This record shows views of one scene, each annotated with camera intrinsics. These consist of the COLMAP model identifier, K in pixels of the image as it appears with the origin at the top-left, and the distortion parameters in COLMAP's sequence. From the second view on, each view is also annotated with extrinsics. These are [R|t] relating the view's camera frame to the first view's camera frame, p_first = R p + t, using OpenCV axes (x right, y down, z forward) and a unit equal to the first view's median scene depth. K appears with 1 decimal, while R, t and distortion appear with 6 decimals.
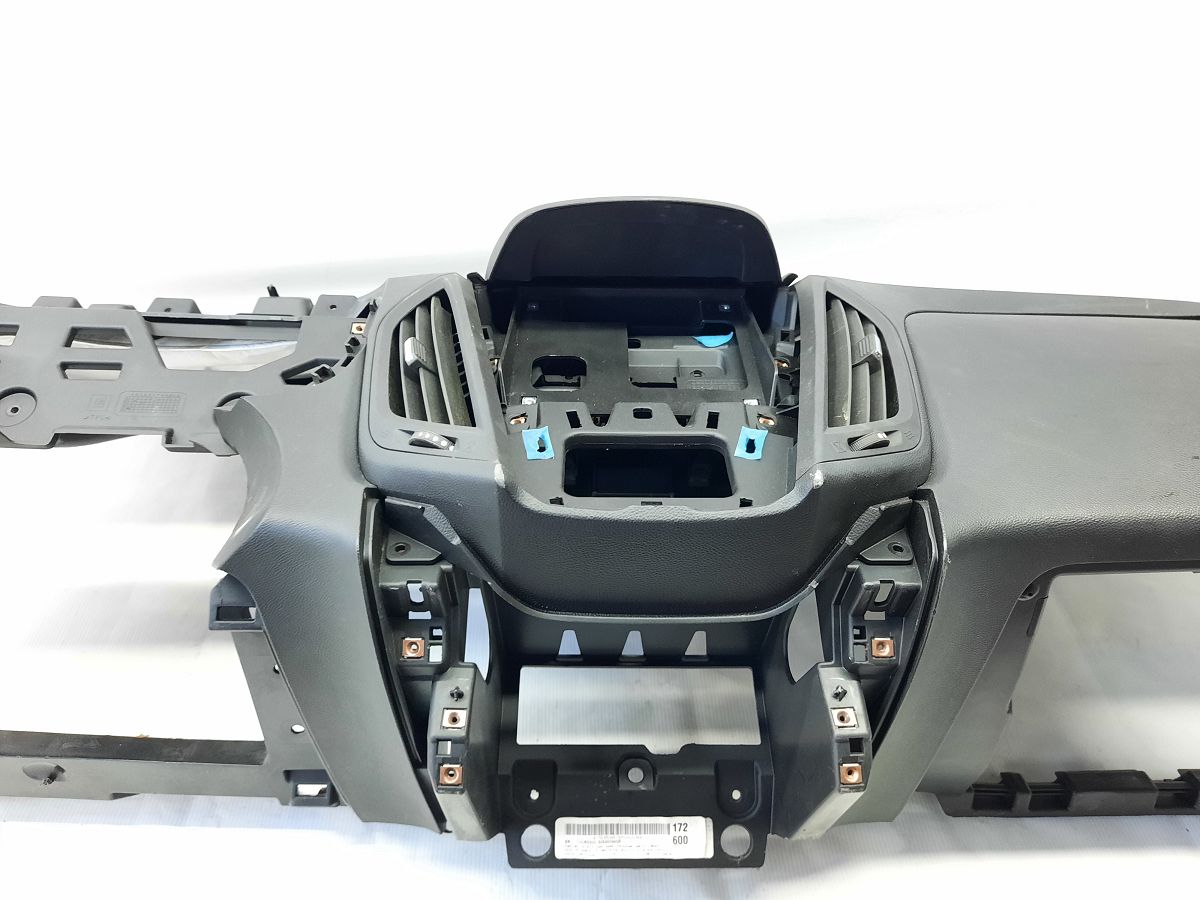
lens RADIAL K [[881.2, 0, 598.0], [0, 881.2, 449.6], [0, 0, 1]] dist [0.043753, -0.050690]
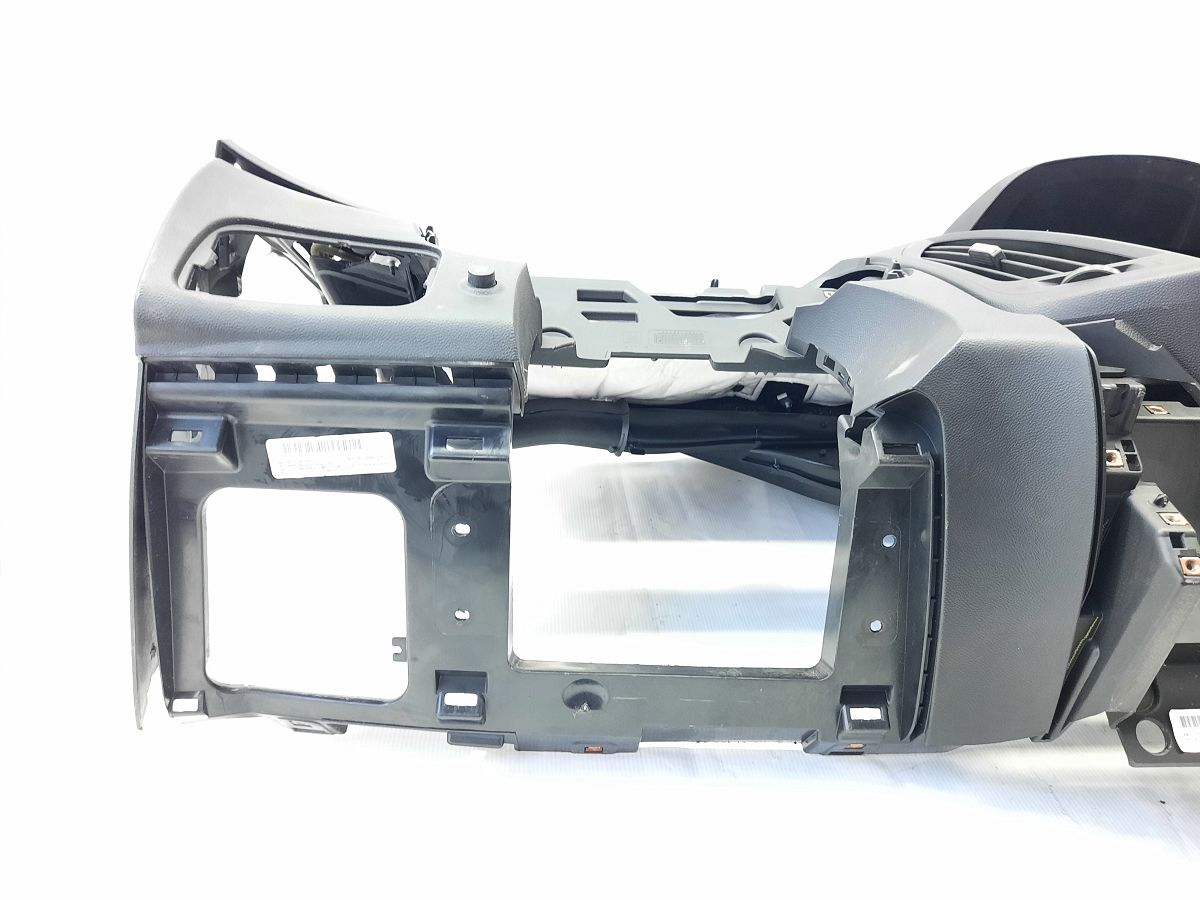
lens RADIAL K [[881.2, 0, 599.3], [0, 881.2, 452.9], [0, 0, 1]] dist [0.043753, -0.050690]
pose [[0.999130, -0.002930, 0.041601, -0.690119], [0.014888, 0.956858, -0.290173, 0.415124], [-0.038956, 0.290540, 0.956069, 0.029910]]
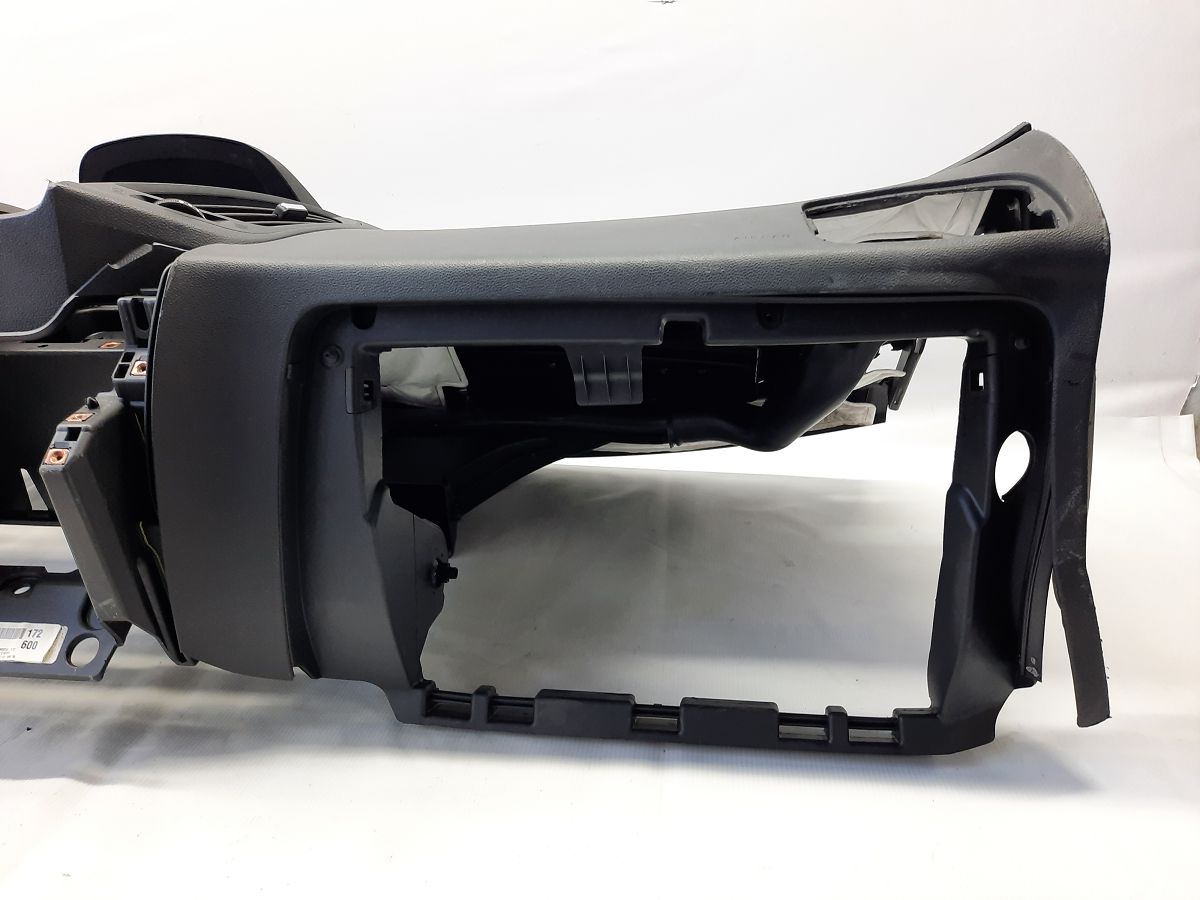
lens RADIAL K [[881.2, 0, 621.9], [0, 881.2, 454.7], [0, 0, 1]] dist [0.043753, -0.050690]
pose [[0.989202, 0.003962, -0.146505, 0.869810], [-0.059865, 0.923361, -0.379237, 0.572762], [0.133775, 0.383913, 0.913627, 0.112316]]
